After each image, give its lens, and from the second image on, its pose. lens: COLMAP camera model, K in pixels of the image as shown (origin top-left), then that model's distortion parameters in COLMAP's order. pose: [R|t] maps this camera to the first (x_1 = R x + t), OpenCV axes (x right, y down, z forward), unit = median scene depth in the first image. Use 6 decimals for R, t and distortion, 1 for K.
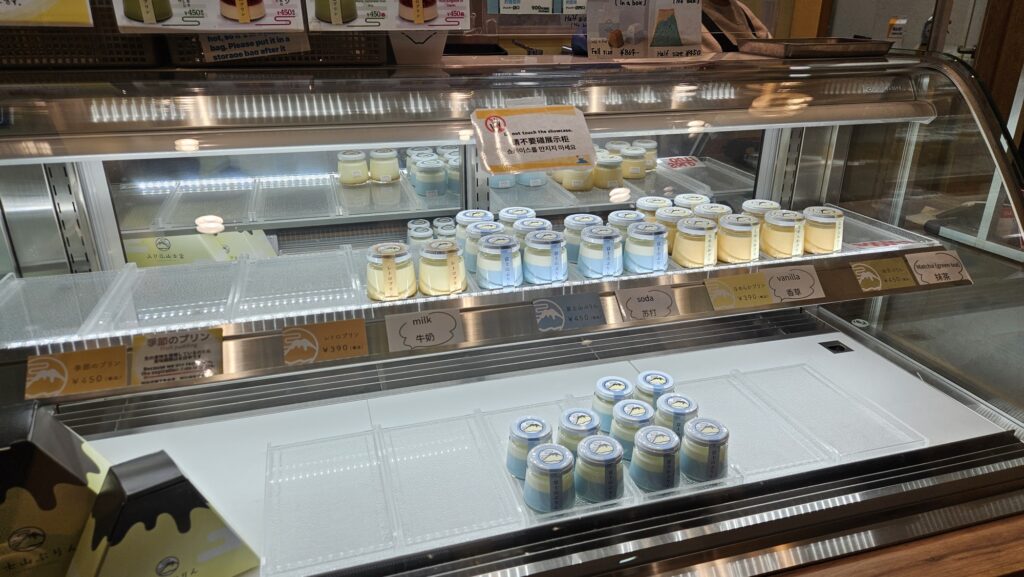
lens RADIAL K [[694.1, 0, 512.0], [0, 694.1, 288.5], [0, 0, 1]] dist [0.053240, -0.049243]
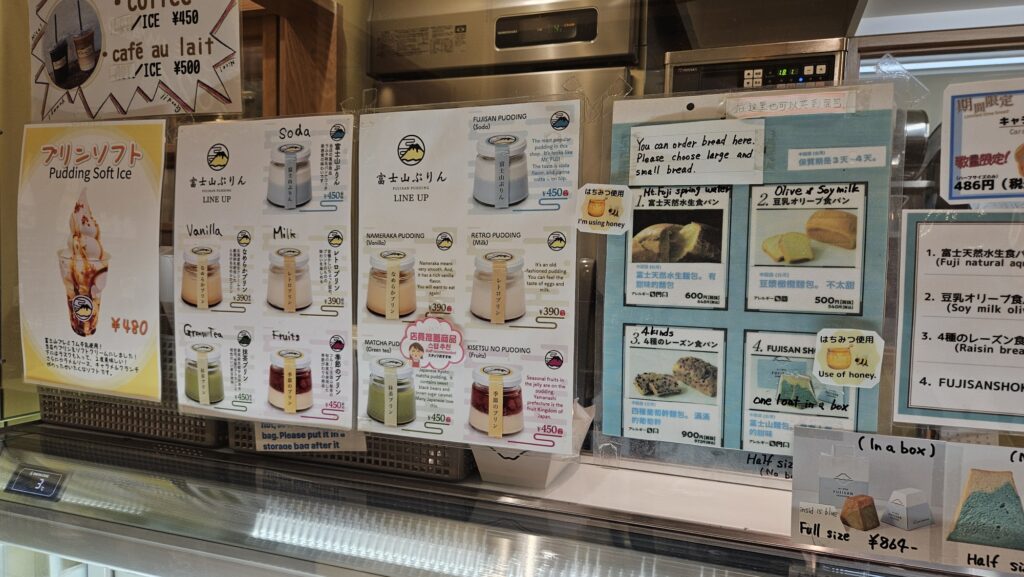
lens RADIAL K [[694.1, 0, 512.0], [0, 694.1, 288.5], [0, 0, 1]] dist [0.053240, -0.049243]
pose [[0.794289, 0.039525, -0.606254, 0.277769], [-0.242958, 0.935280, -0.257339, -0.352755], [0.556845, 0.351696, 0.752485, 0.476194]]
